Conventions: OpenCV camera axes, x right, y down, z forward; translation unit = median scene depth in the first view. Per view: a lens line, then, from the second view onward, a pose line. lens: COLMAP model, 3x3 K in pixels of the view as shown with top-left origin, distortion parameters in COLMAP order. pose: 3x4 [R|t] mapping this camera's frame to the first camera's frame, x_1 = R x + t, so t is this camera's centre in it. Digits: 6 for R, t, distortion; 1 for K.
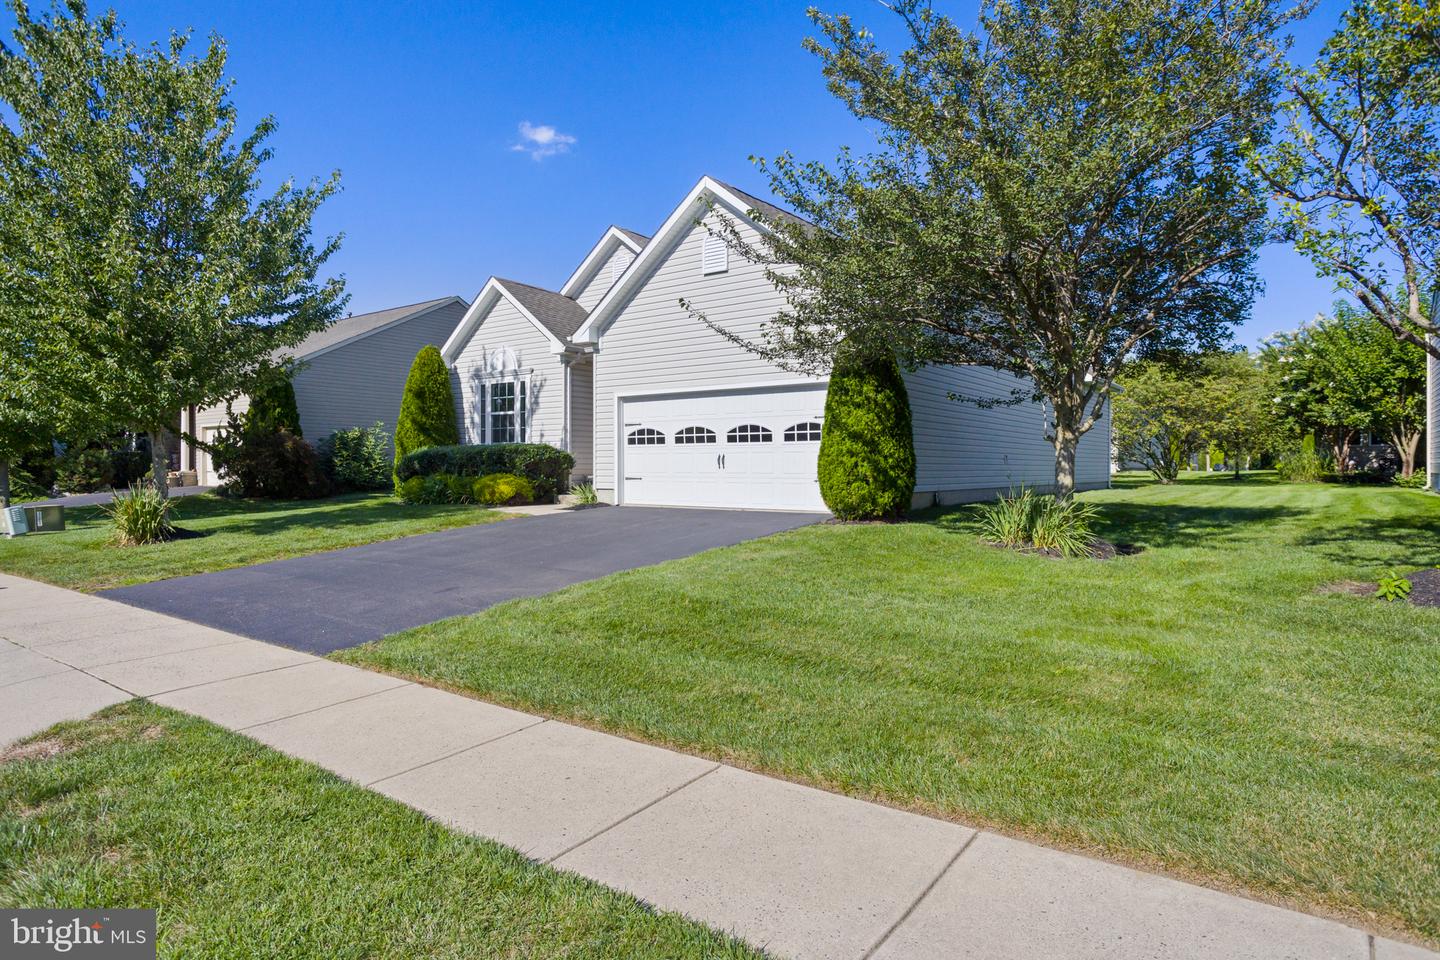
lens RADIAL K [[775.8, 0, 720.0], [0, 775.8, 480.0], [0, 0, 1]] dist [-0.000366, -0.000004]
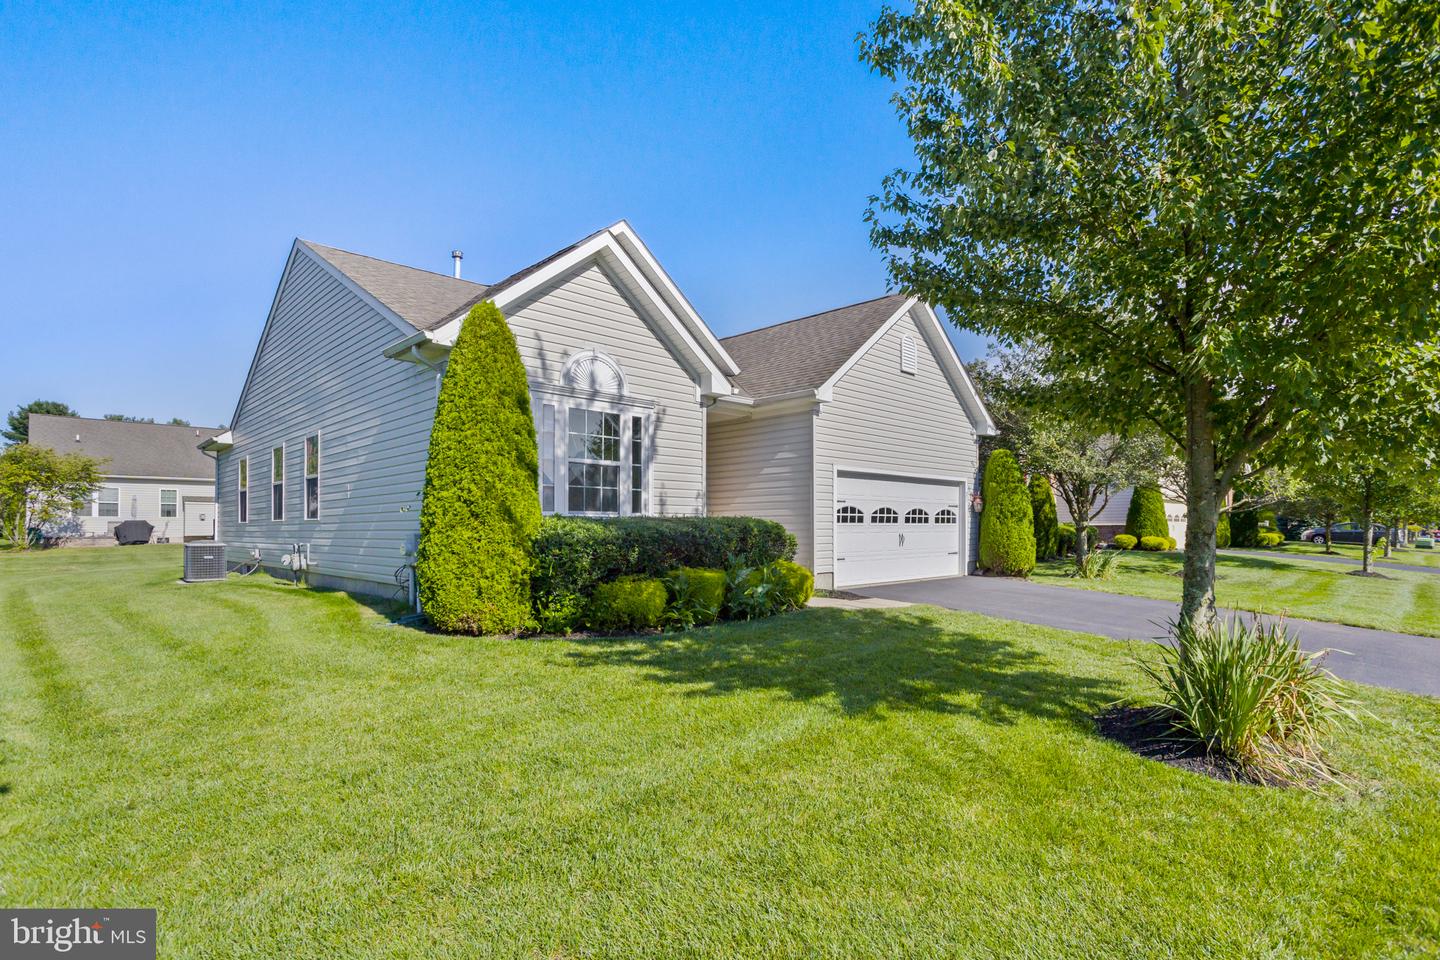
lens RADIAL K [[706.9, 0, 720.4], [0, 706.9, 530.1], [0, 0, 1]] dist [0.000027, 0.000061]
pose [[0.173539, 0.005126, 0.984814, -0.966123], [0.026135, 0.999610, -0.009808, -0.032043], [-0.984480, 0.027440, 0.173338, 0.991177]]
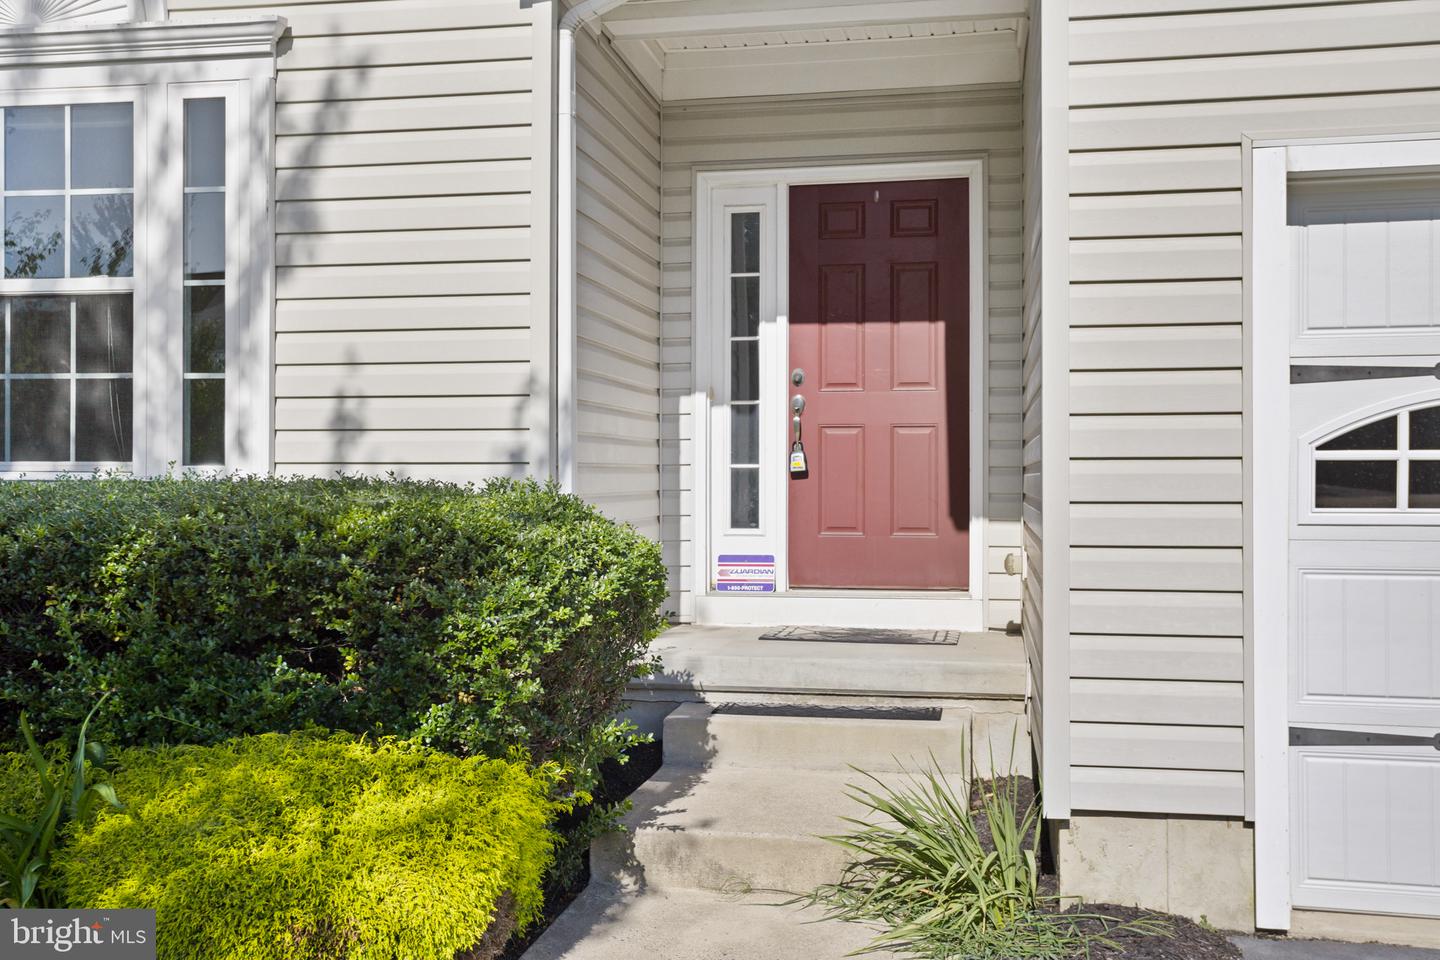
lens RADIAL K [[1409.0, 0, 720.0], [0, 1409.0, 480.0], [0, 0, 1]] dist [0.003702, 0.005551]
pose [[0.906723, 0.001496, 0.421723, -0.334340], [0.005568, 0.999864, -0.015518, -0.047269], [-0.421689, 0.016418, 0.906592, 0.808569]]
